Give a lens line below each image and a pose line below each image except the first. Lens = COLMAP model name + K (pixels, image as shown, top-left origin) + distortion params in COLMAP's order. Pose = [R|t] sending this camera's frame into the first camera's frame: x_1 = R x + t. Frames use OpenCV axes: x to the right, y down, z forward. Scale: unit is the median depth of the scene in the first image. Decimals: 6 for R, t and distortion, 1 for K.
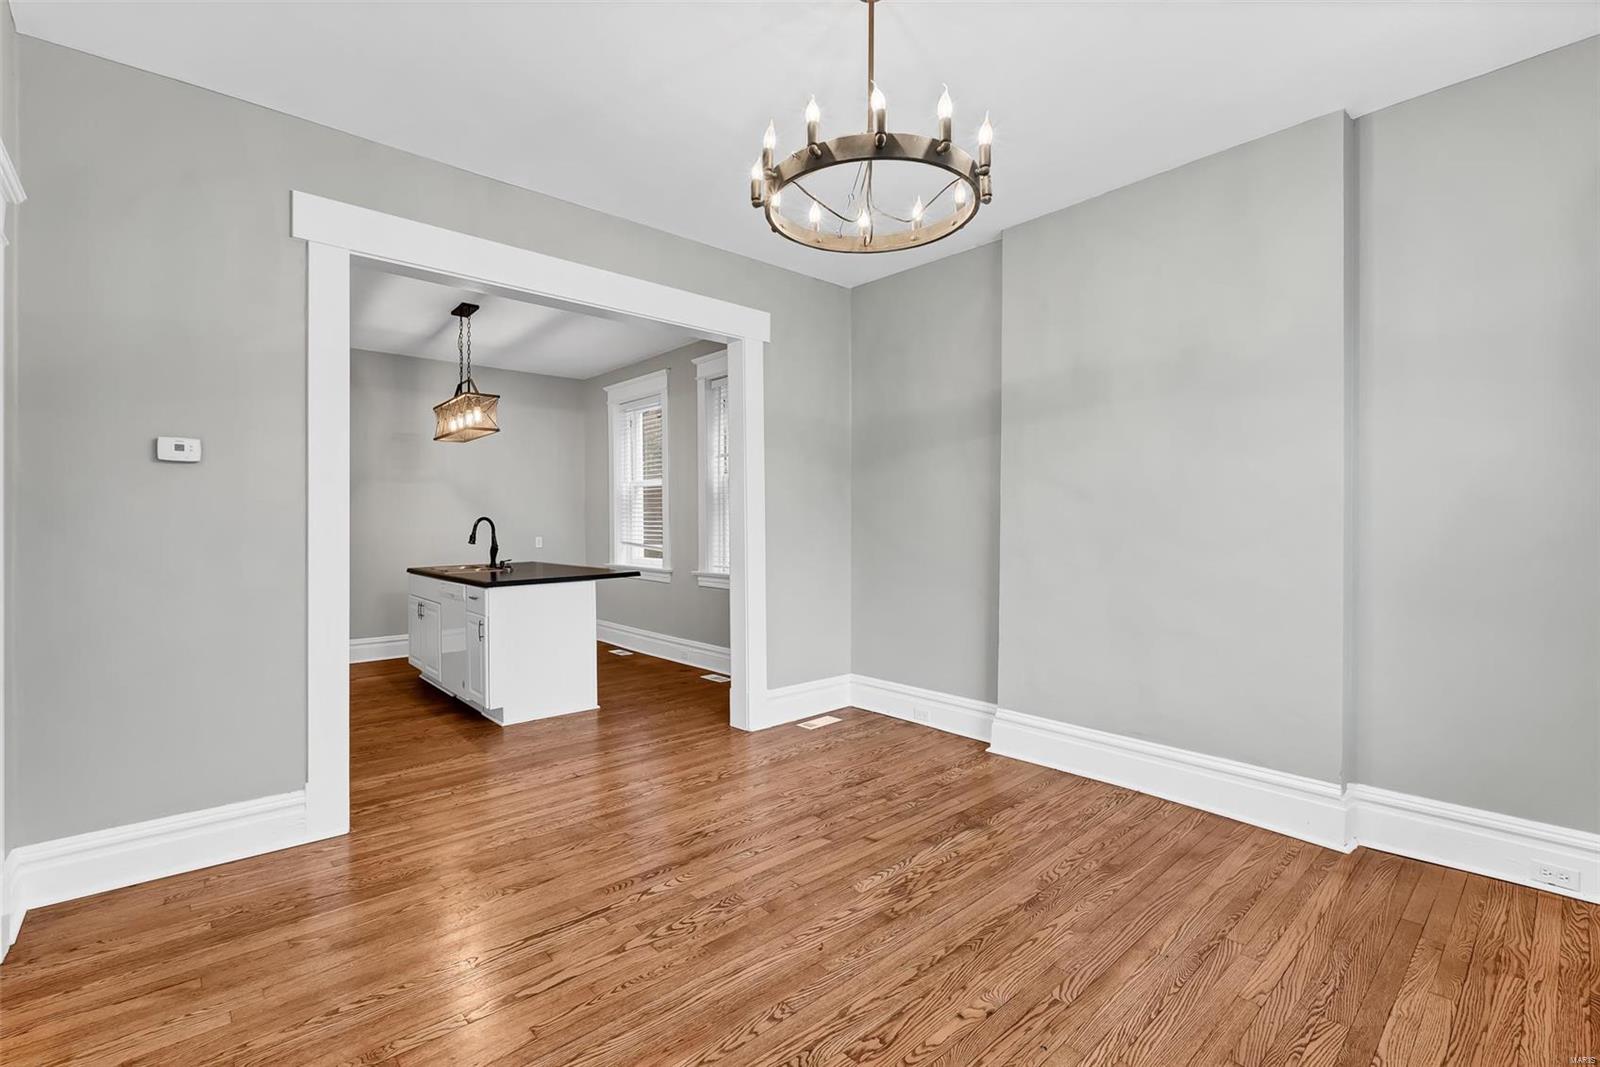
lens RADIAL K [[721.8, 0, 803.4], [0, 721.8, 530.3], [0, 0, 1]] dist [-0.005052, -0.000498]
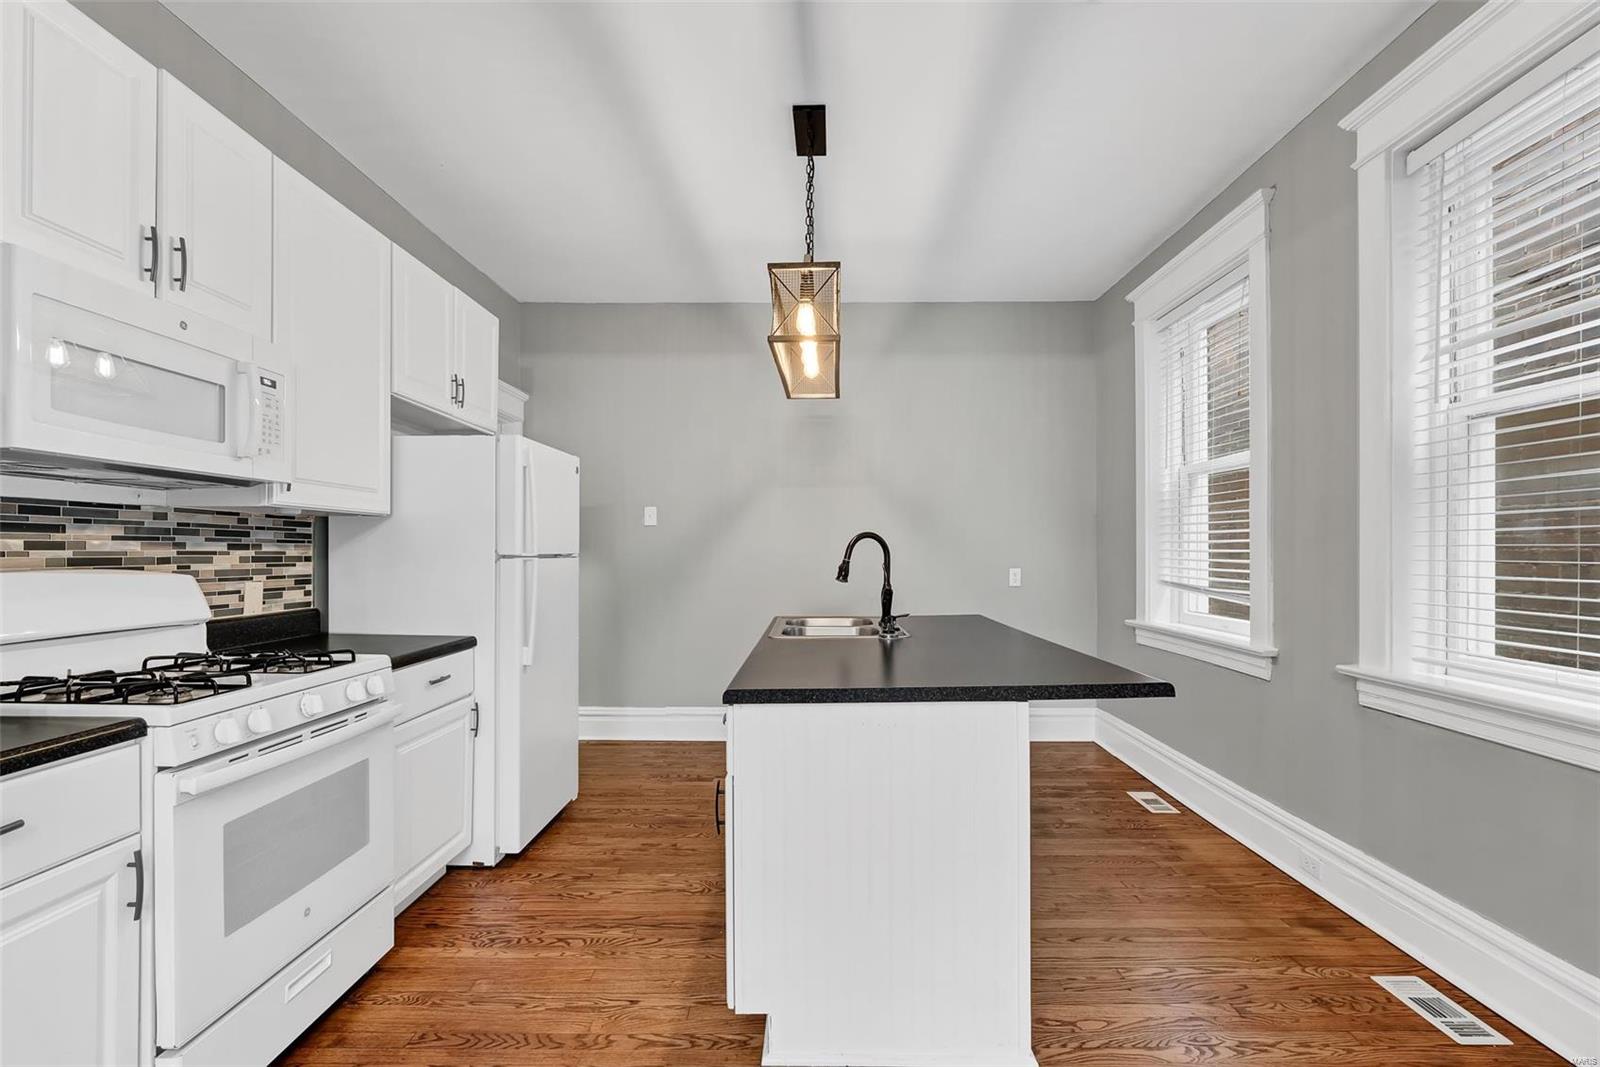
lens RADIAL K [[730.2, 0, 793.5], [0, 730.2, 554.4], [0, 0, 1]] dist [-0.002030, -0.000171]
pose [[0.727097, 0.003388, -0.686527, -0.149550], [-0.008132, 0.999960, -0.003678, 0.000762], [0.686487, 0.008257, 0.727095, 0.779970]]
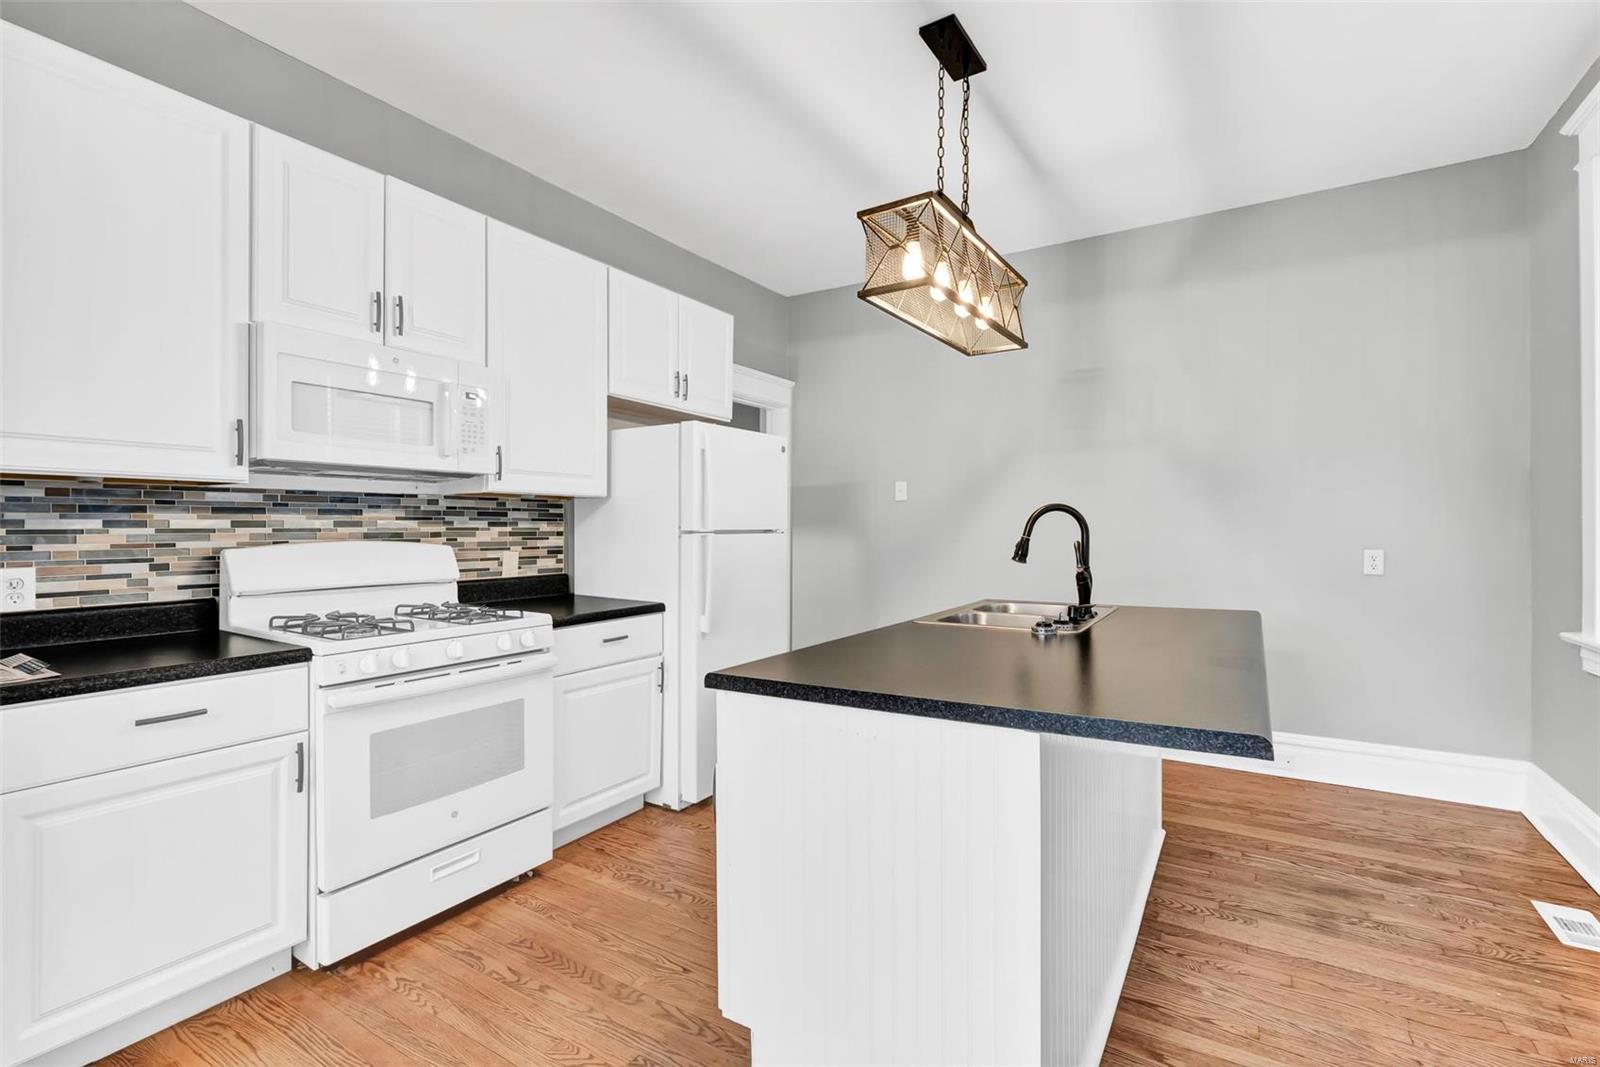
lens RADIAL K [[713.8, 0, 782.0], [0, 713.8, 528.6], [0, 0, 1]] dist [-0.001994, 0.000341]
pose [[0.259893, 0.002367, -0.965634, -0.078253], [-0.009358, 0.999956, -0.000068, -0.001982], [0.965592, 0.009054, 0.259904, 0.992451]]
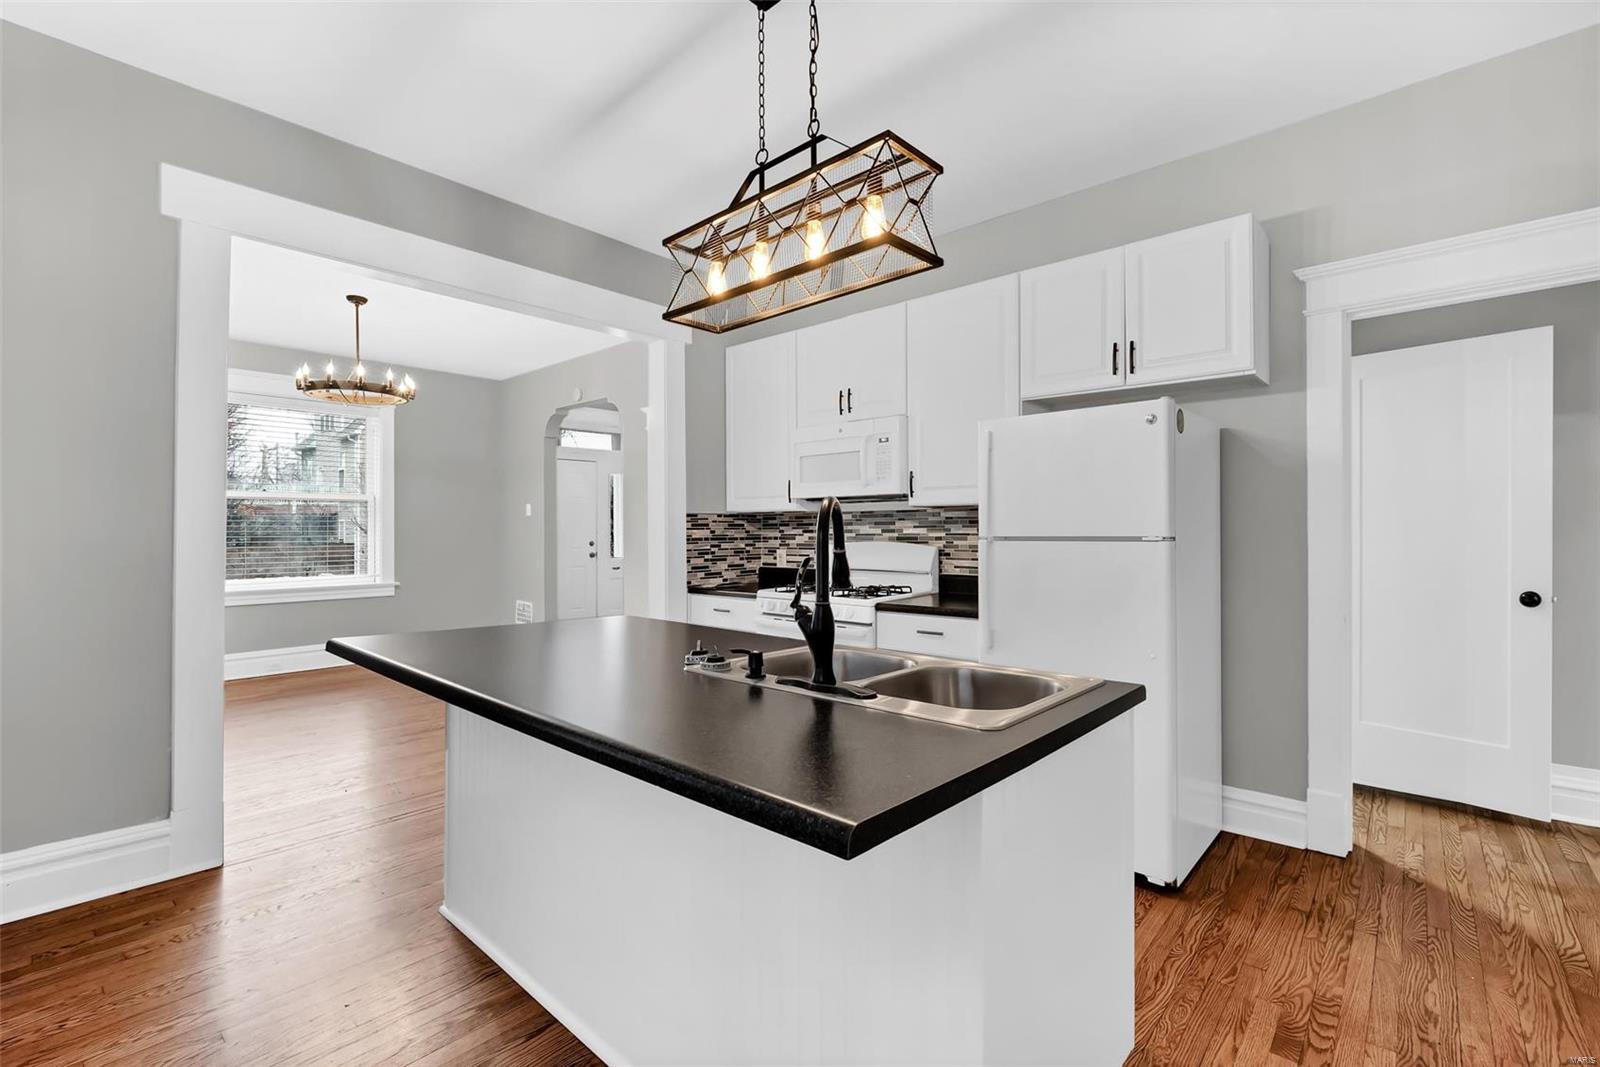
lens RADIAL K [[744.9, 0, 801.8], [0, 744.9, 527.8], [0, 0, 1]] dist [-0.001803, -0.000060]
pose [[-0.996732, 0.007522, -0.080433, -0.575470], [0.006852, 0.999940, 0.008604, -0.016332], [0.080493, 0.008025, -0.996723, 1.790712]]
